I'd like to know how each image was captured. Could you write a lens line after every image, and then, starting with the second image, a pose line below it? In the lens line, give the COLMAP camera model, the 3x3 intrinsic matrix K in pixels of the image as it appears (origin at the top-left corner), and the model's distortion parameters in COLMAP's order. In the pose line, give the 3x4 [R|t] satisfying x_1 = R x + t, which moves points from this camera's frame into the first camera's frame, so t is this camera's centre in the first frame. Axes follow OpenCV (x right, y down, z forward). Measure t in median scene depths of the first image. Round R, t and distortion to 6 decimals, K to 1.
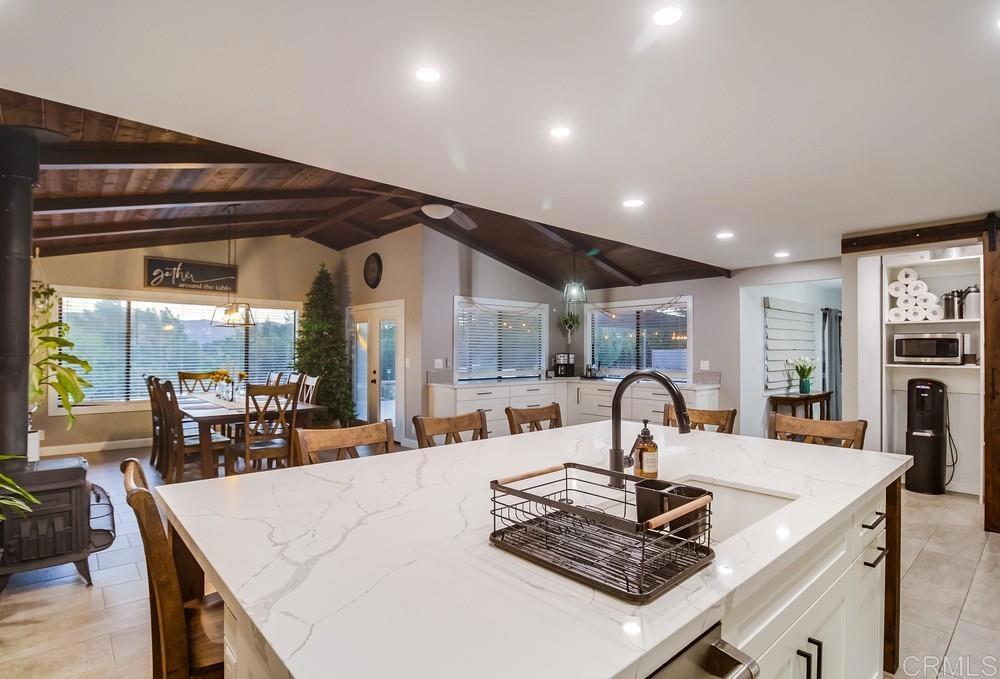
lens RADIAL K [[492.0, 0, 510.4], [0, 492.0, 344.4], [0, 0, 1]] dist [-0.003466, -0.002090]
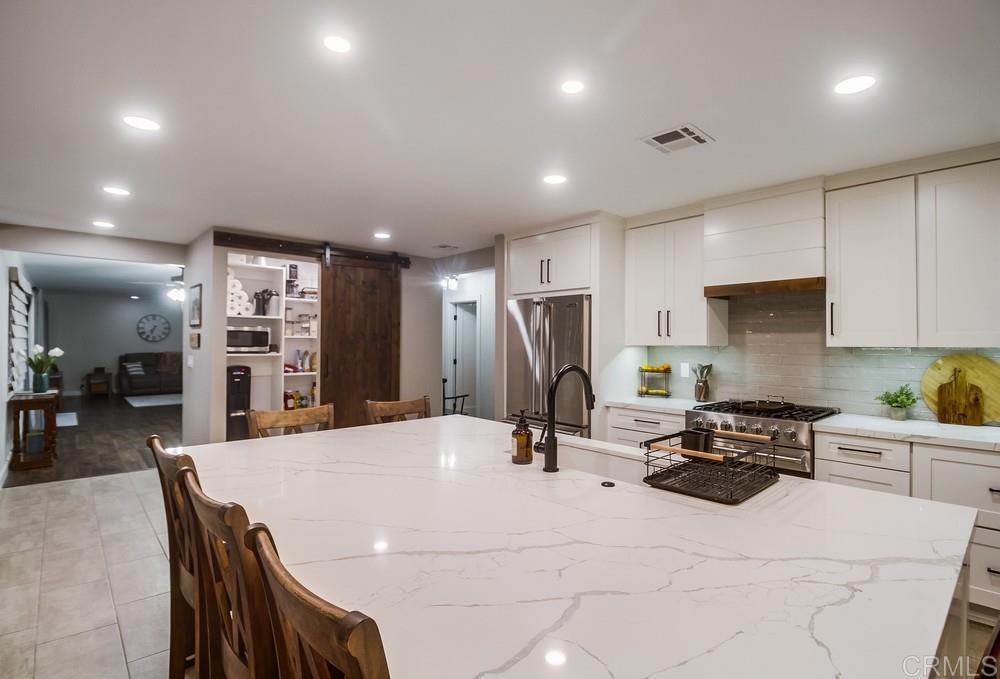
lens RADIAL K [[492.0, 0, 506.6], [0, 492.0, 334.1], [0, 0, 1]] dist [-0.003466, -0.002090]
pose [[-0.006583, 0.011366, 0.999914, -0.322762], [-0.019731, 0.999739, -0.011494, -0.003231], [-0.999784, -0.019805, -0.006357, 0.394212]]
